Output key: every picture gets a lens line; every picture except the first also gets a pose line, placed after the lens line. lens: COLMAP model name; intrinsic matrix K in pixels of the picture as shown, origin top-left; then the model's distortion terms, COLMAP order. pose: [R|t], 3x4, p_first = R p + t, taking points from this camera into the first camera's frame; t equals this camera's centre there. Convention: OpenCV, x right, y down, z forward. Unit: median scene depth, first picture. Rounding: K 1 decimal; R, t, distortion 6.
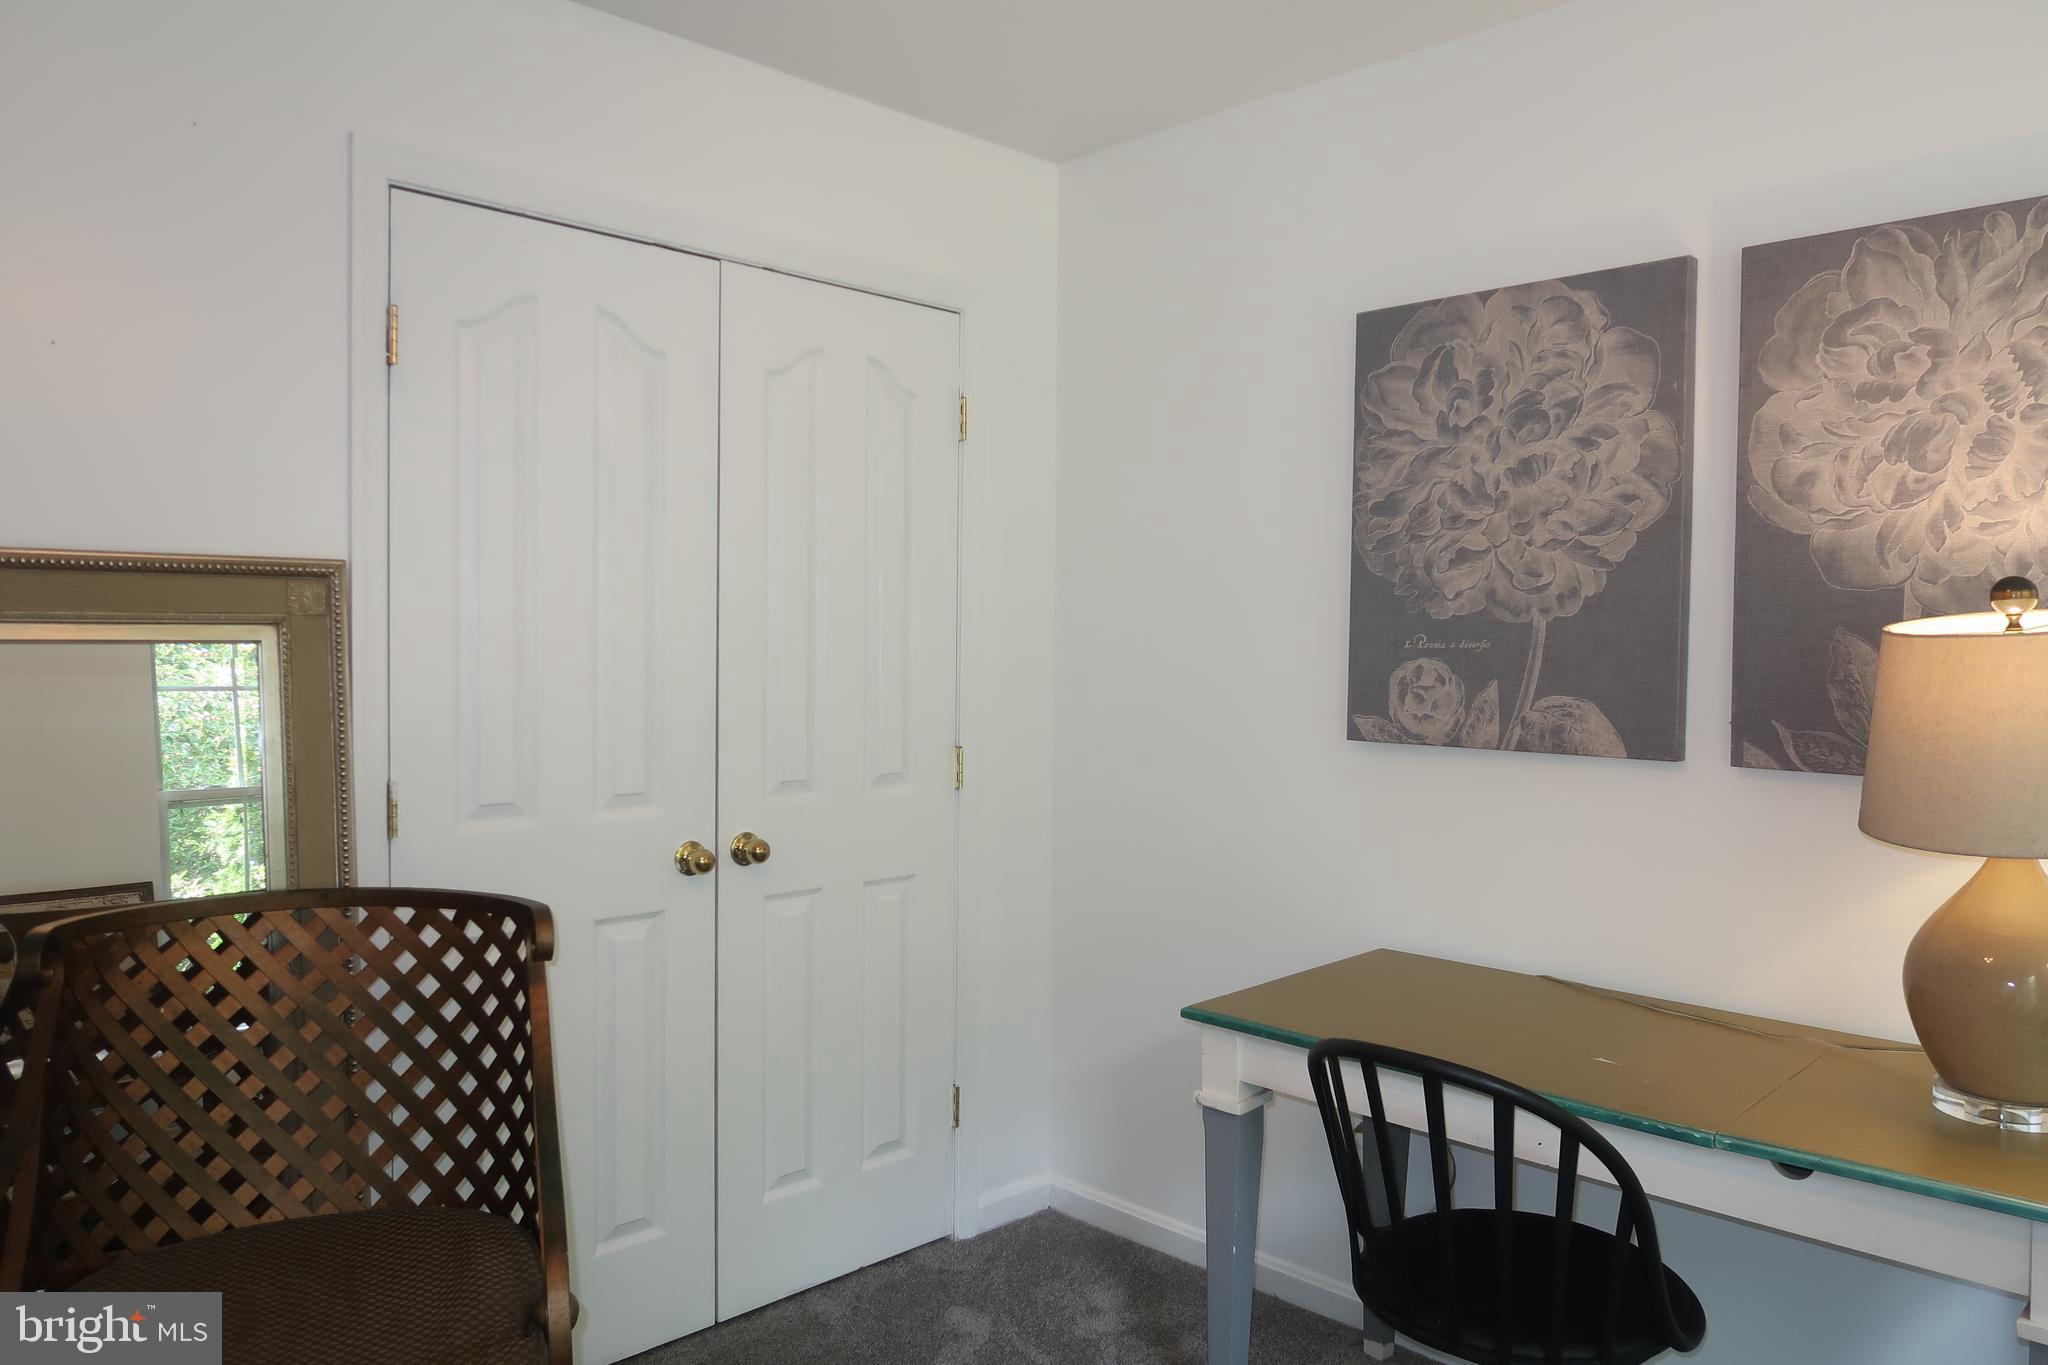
lens RADIAL K [[1414.0, 0, 1027.9], [0, 1414.0, 683.9], [0, 0, 1]] dist [-0.023883, 0.009875]
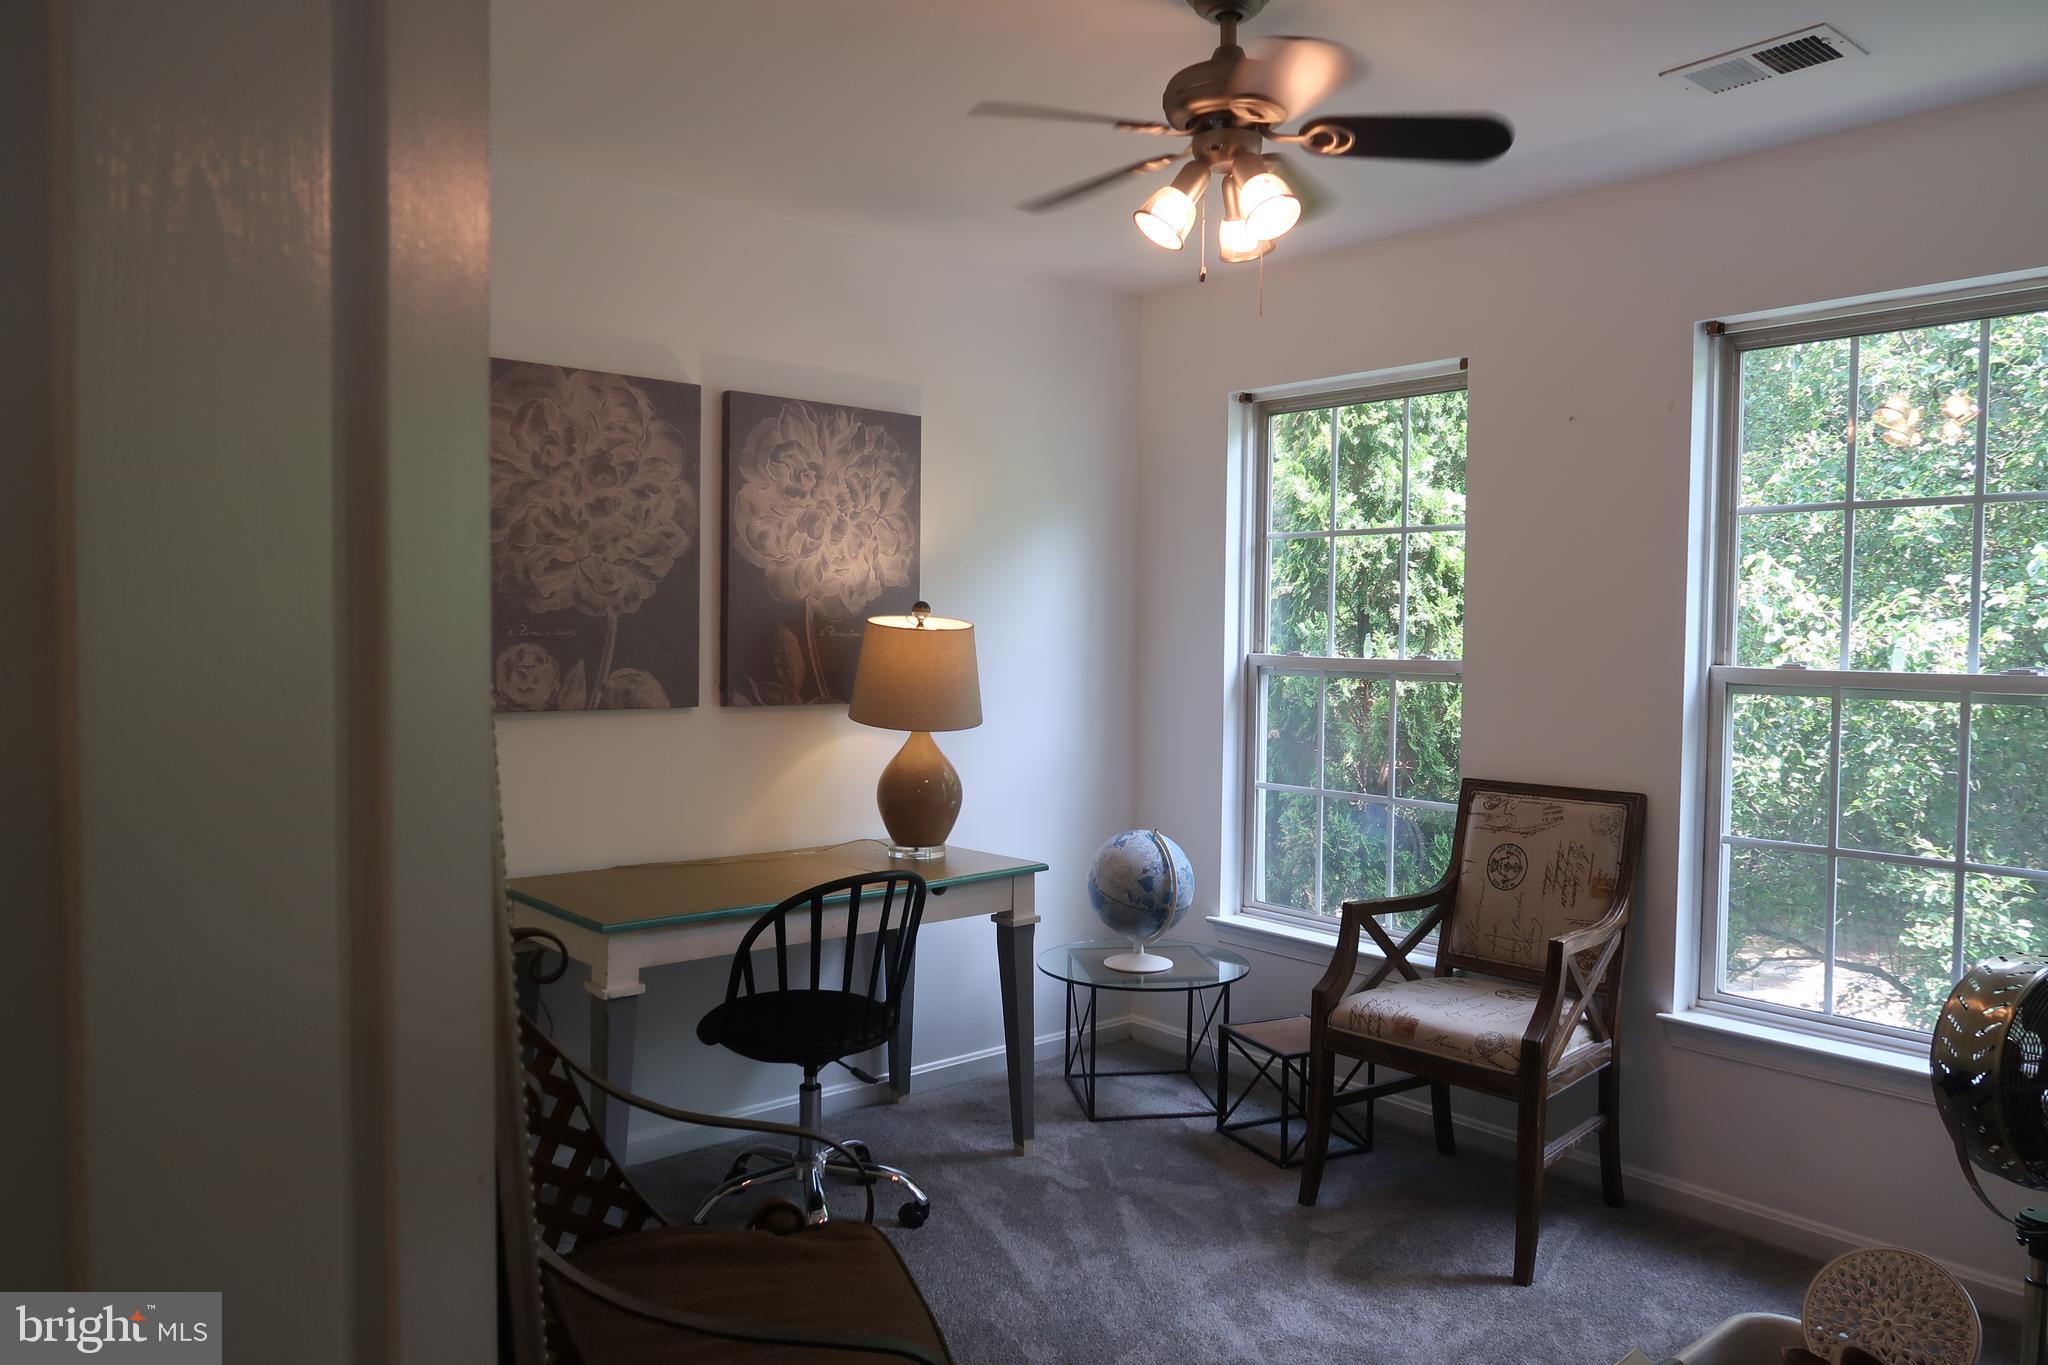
lens RADIAL K [[1414.0, 0, 1031.9], [0, 1414.0, 682.3], [0, 0, 1]] dist [-0.023883, 0.009875]
pose [[0.070584, -0.041878, 0.996626, -1.011831], [0.023237, 0.998916, 0.040328, -0.025417], [-0.997235, 0.020312, 0.071481, 0.483553]]
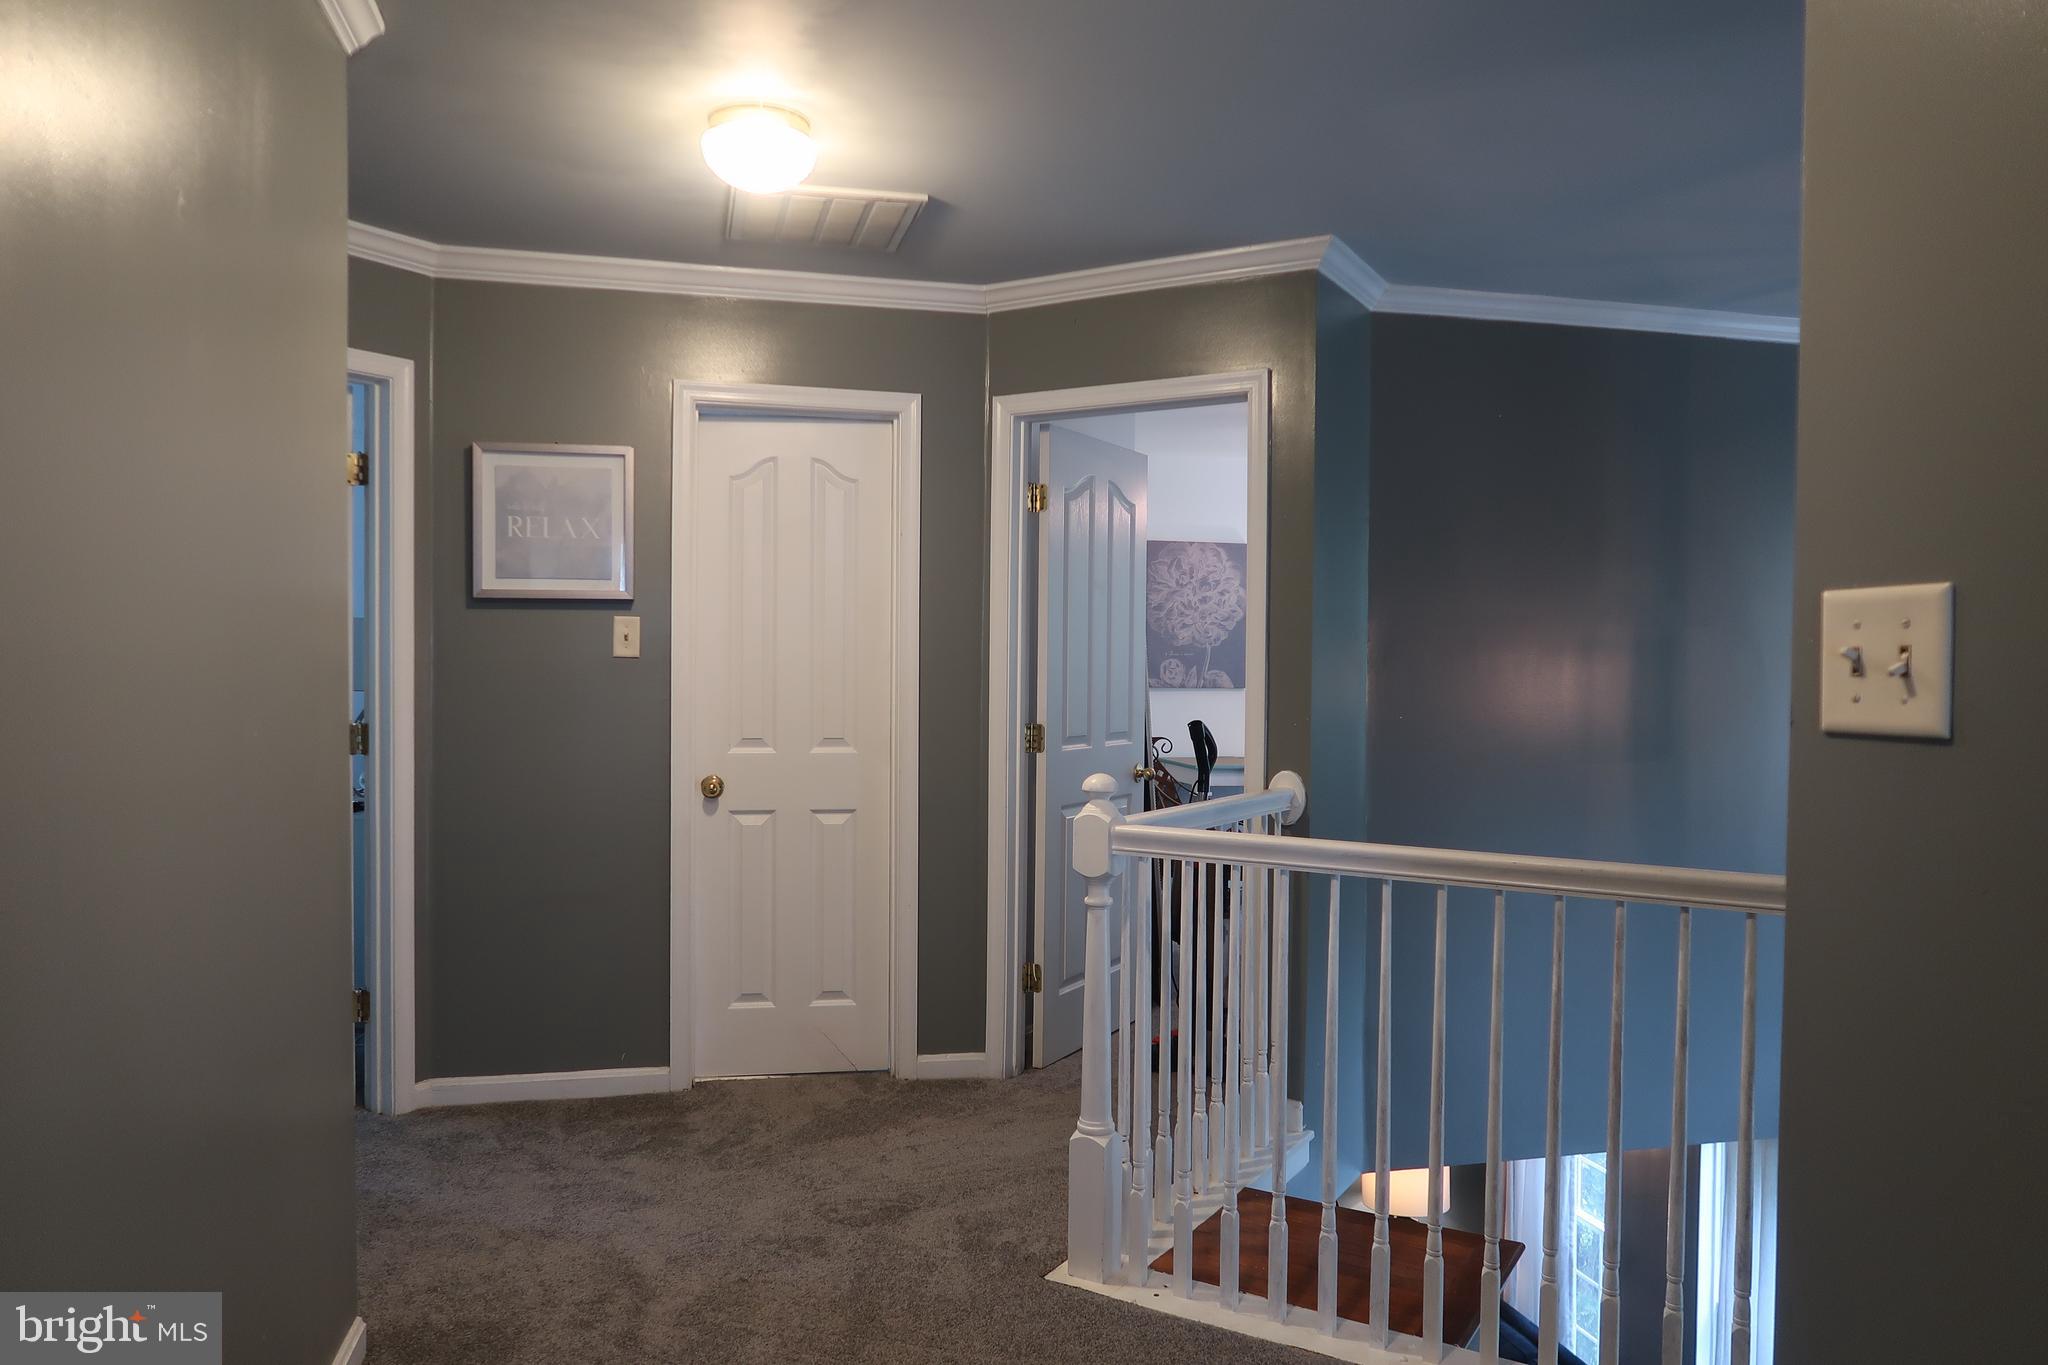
lens RADIAL K [[1414.0, 0, 1030.8], [0, 1414.0, 685.5], [0, 0, 1]] dist [-0.023883, 0.009875]
pose [[0.522073, -0.007451, 0.852868, -2.611983], [0.020603, 0.999780, -0.003877, 0.046972], [-0.852652, 0.019596, 0.522112, -0.342073]]
